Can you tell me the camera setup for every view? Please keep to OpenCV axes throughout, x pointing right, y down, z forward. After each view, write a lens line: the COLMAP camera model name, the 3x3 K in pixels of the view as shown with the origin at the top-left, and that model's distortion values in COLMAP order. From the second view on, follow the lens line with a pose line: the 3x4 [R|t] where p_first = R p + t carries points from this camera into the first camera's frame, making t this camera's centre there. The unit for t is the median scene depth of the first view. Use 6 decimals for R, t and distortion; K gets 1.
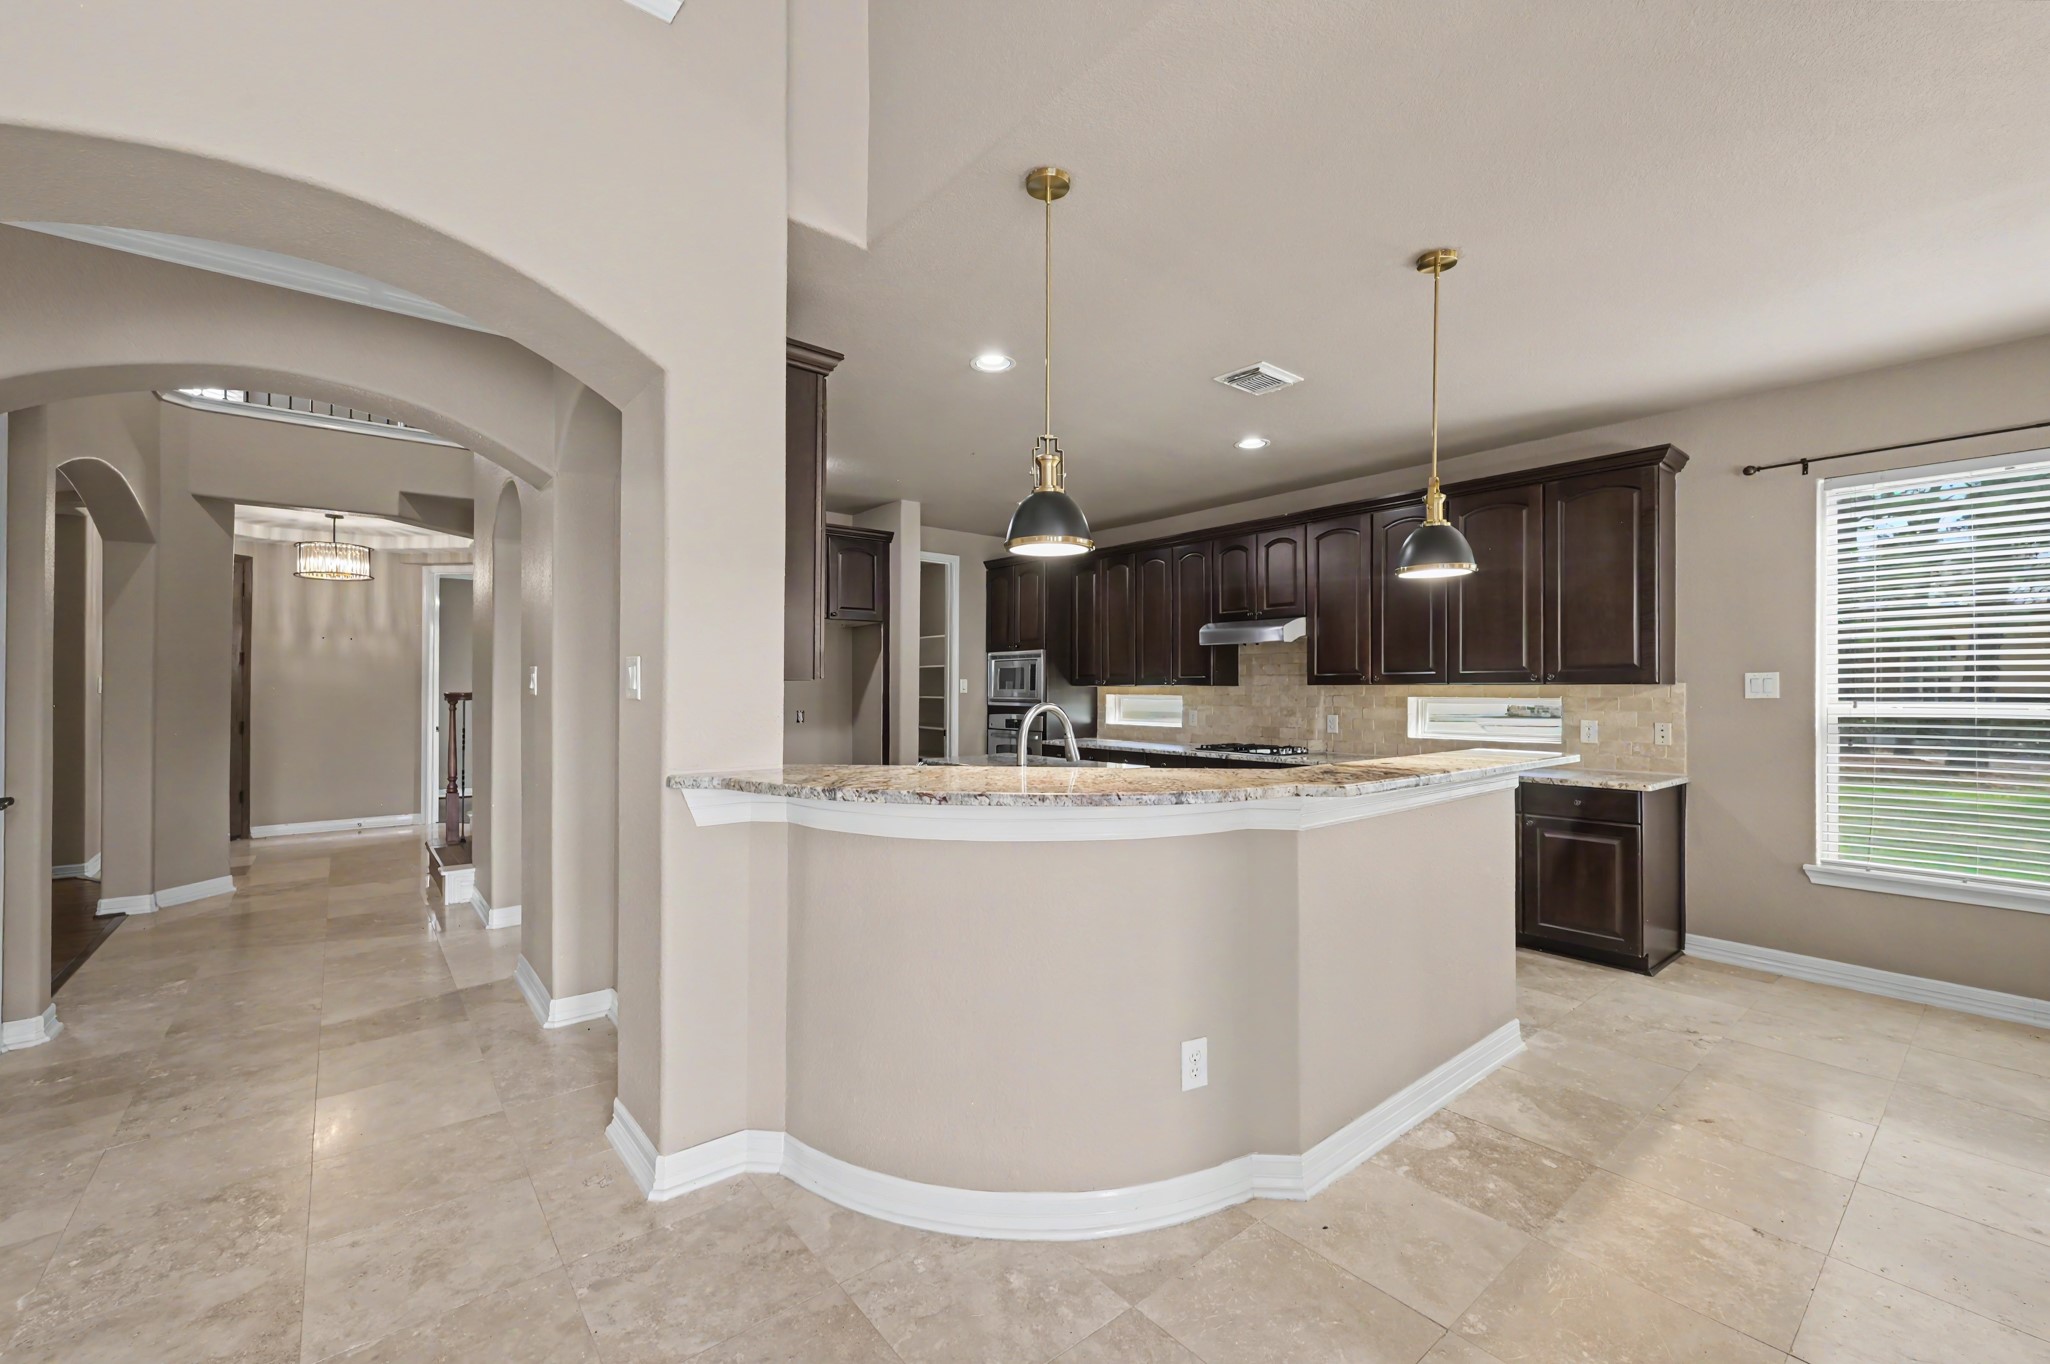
lens RADIAL K [[849.1, 0, 1027.4], [0, 849.1, 687.3], [0, 0, 1]] dist [-0.000943, -0.000262]
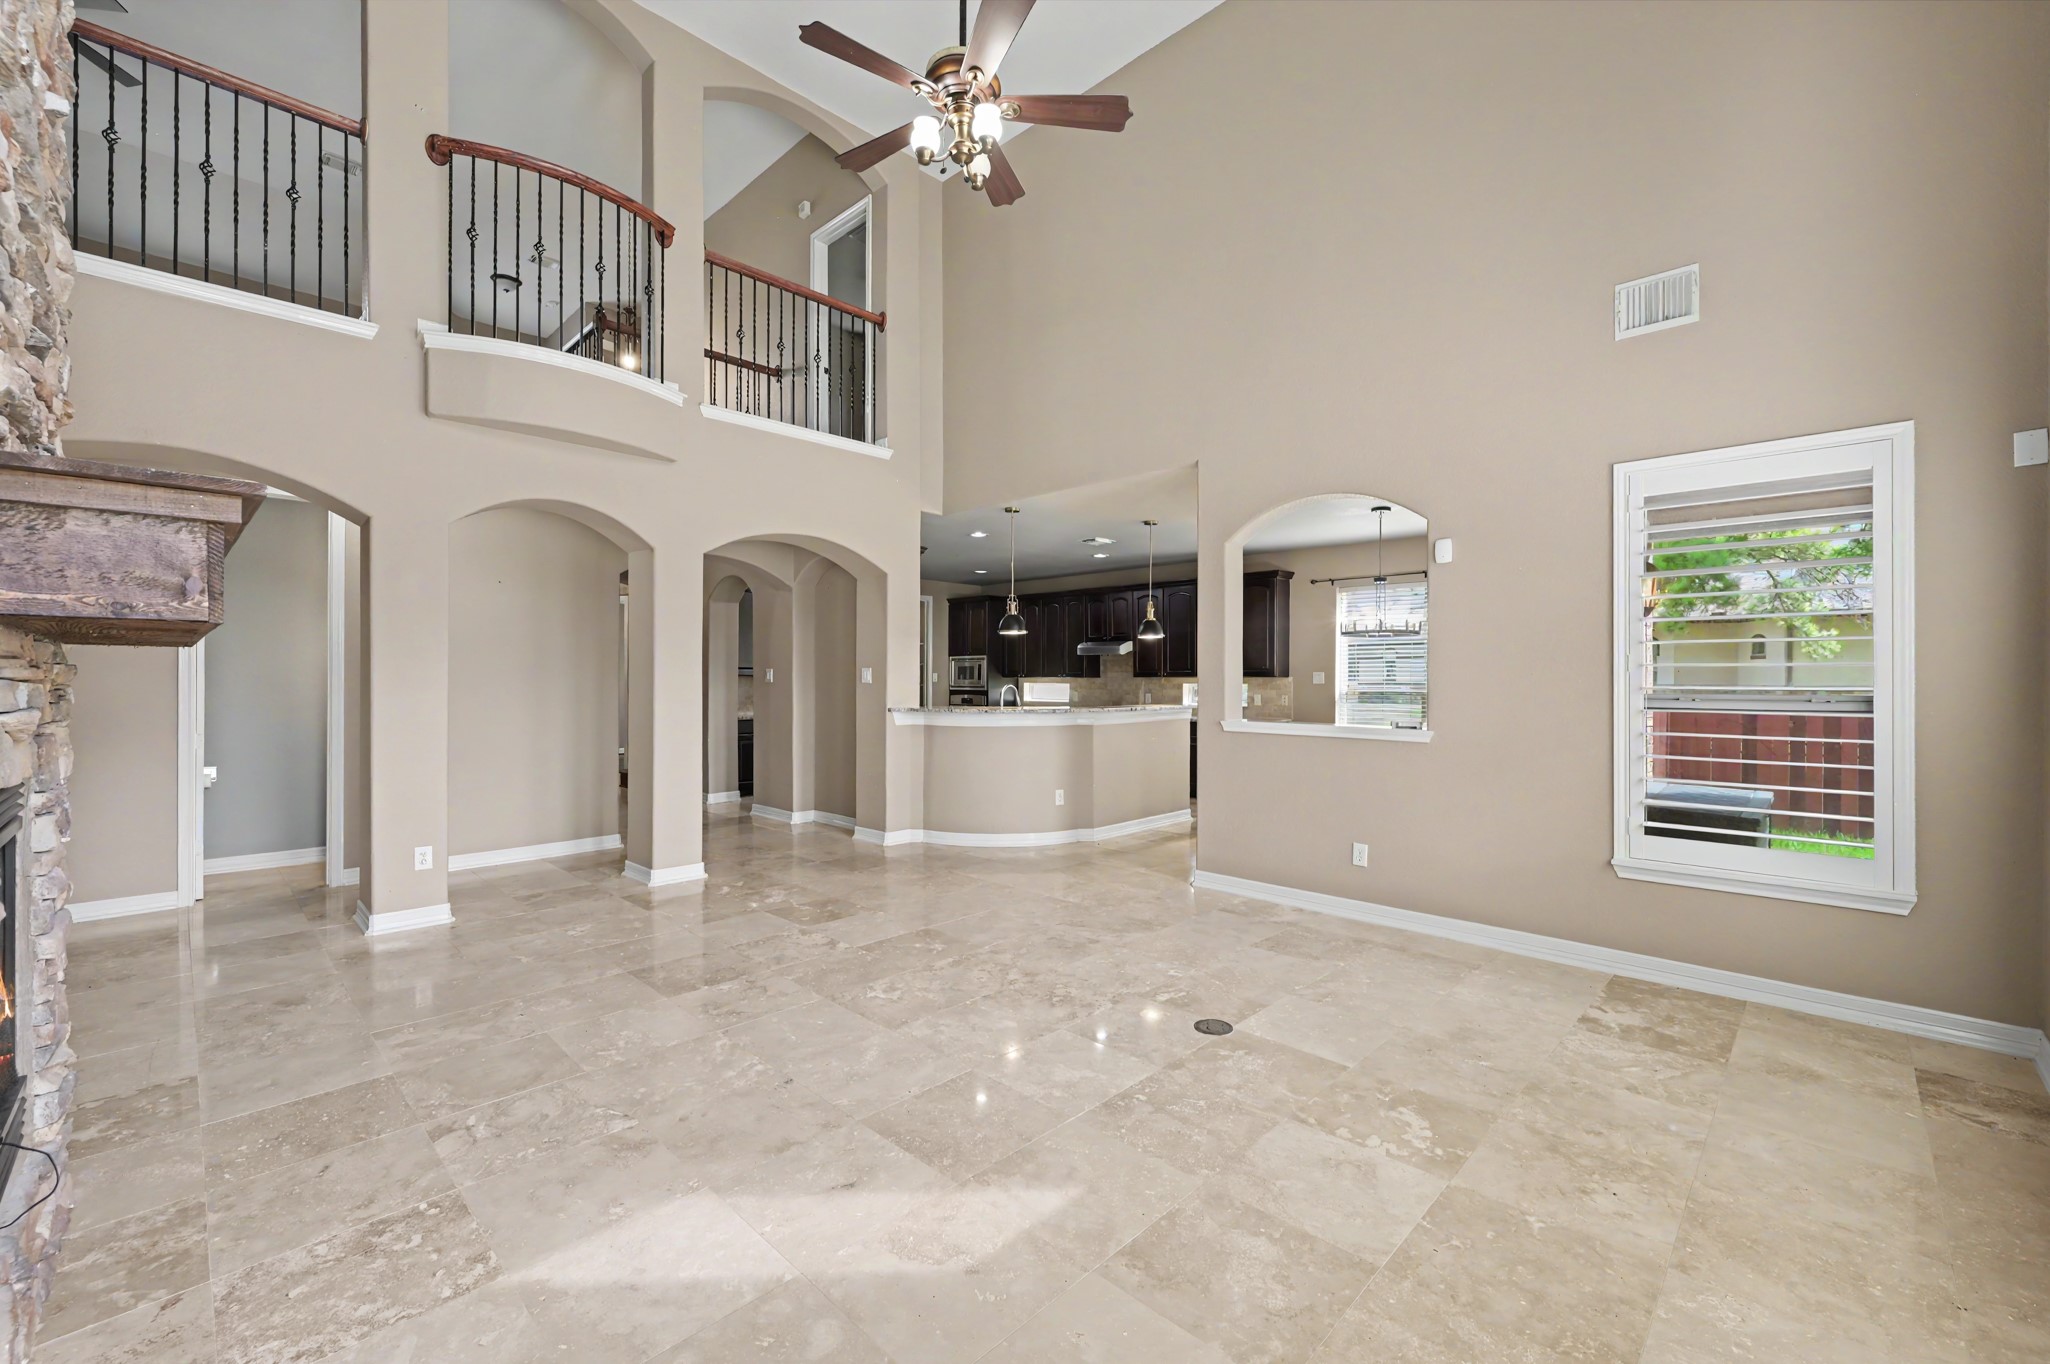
lens RADIAL K [[841.5, 0, 1033.3], [0, 841.5, 686.8], [0, 0, 1]] dist [-0.000260, -0.000122]
pose [[0.993425, -0.000601, 0.114482, -0.145513], [-0.000687, 0.999937, 0.011210, -0.003671], [-0.114482, -0.011214, 0.993362, -1.179640]]
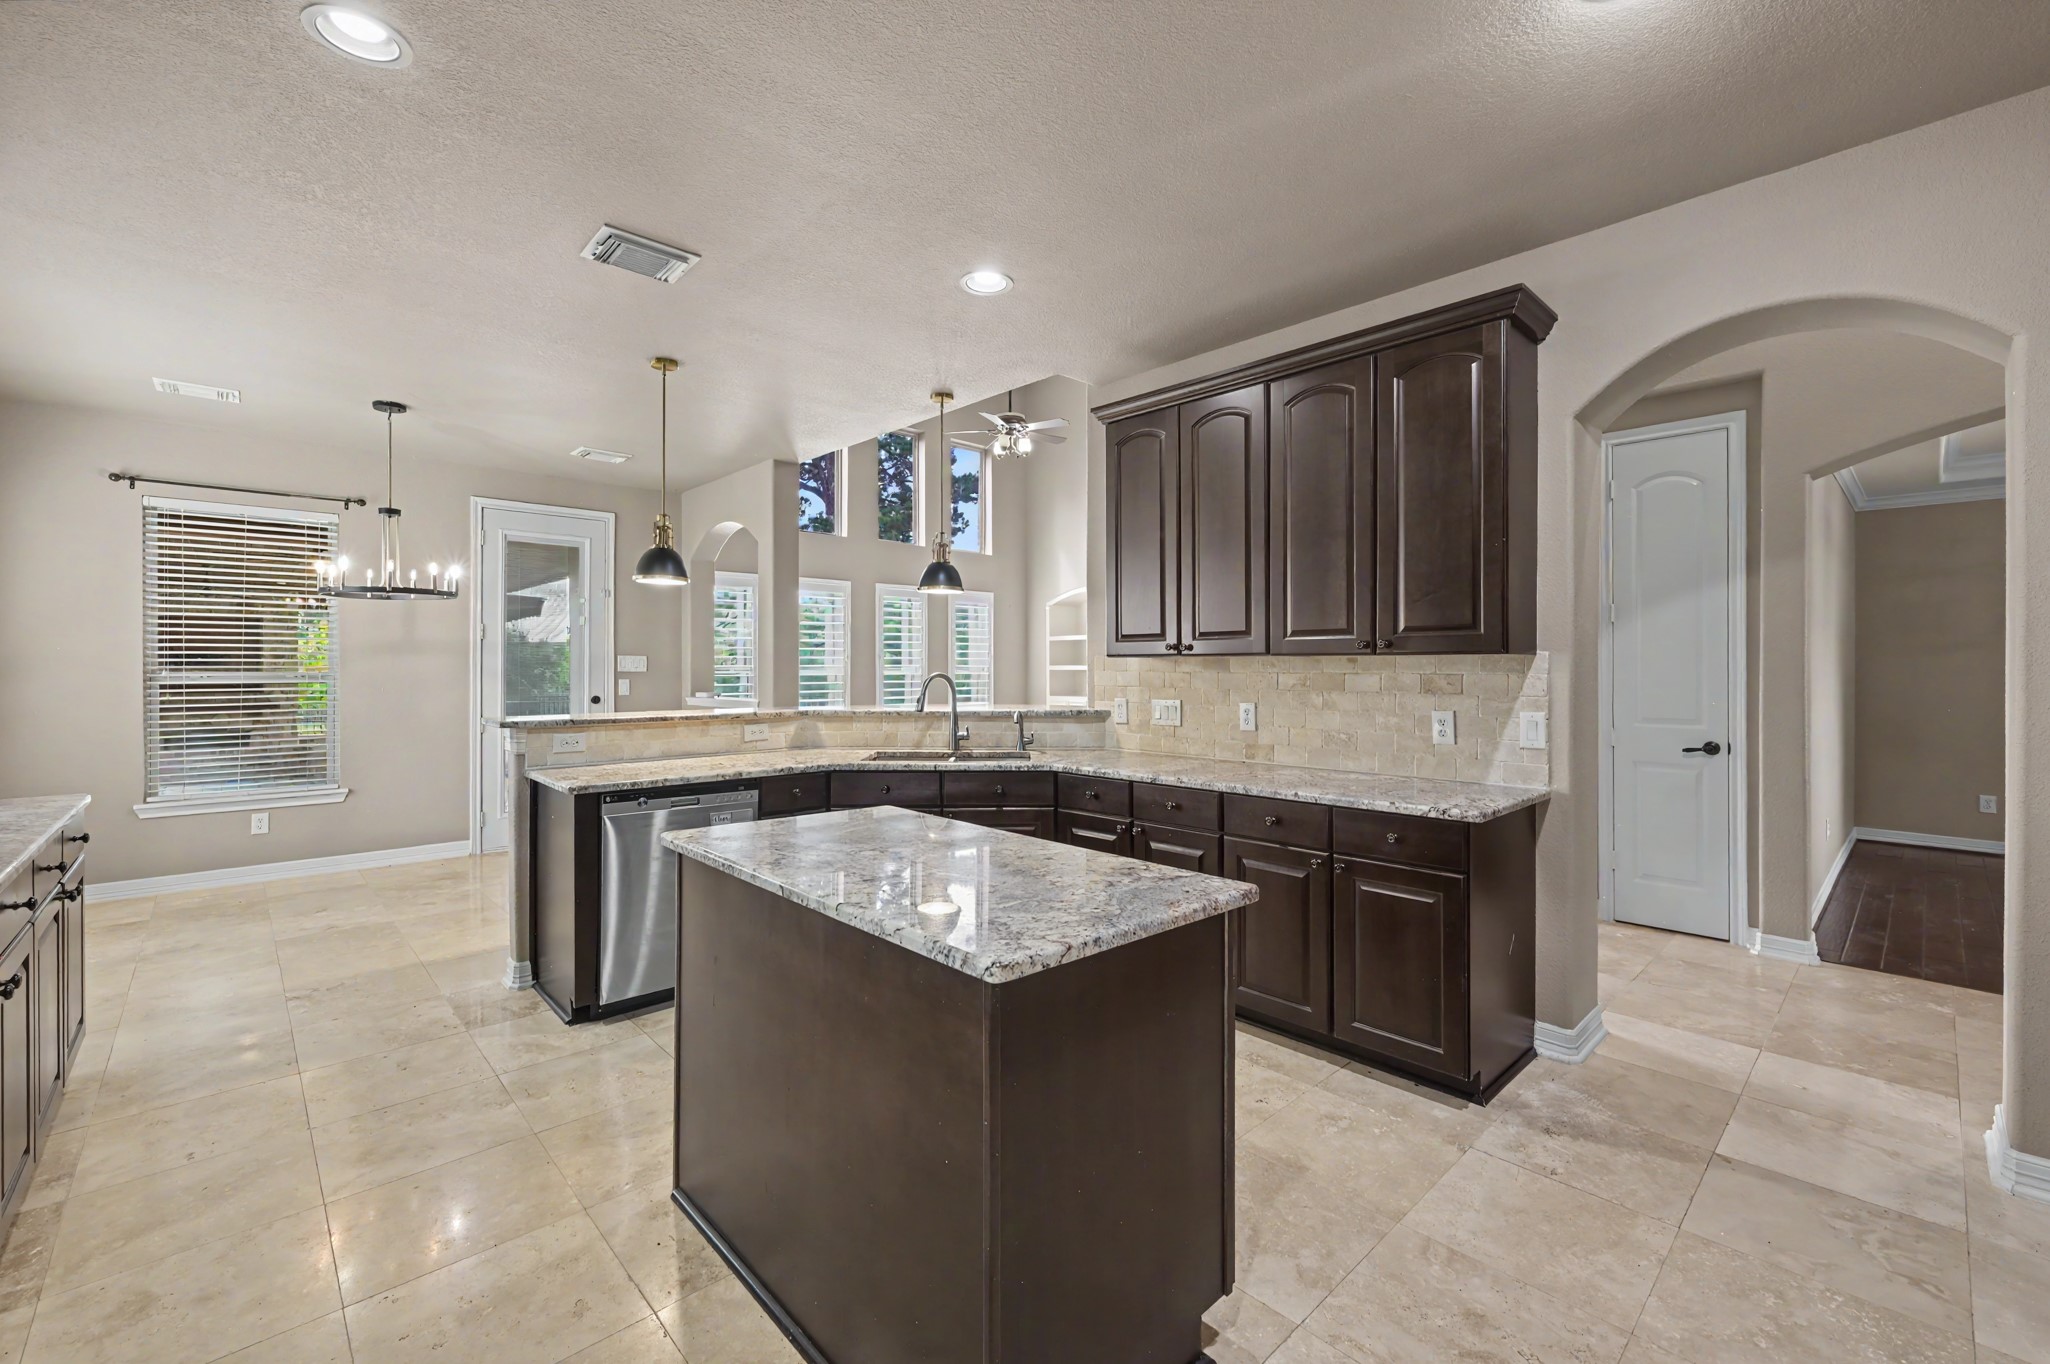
lens RADIAL K [[853.9, 0, 1032.4], [0, 853.9, 665.1], [0, 0, 1]] dist [-0.000360, -0.000363]
pose [[-0.997153, -0.003592, -0.075315, -0.018254], [-0.003417, 0.999991, -0.002441, 0.004999], [0.075323, -0.002177, -0.997157, 1.780377]]
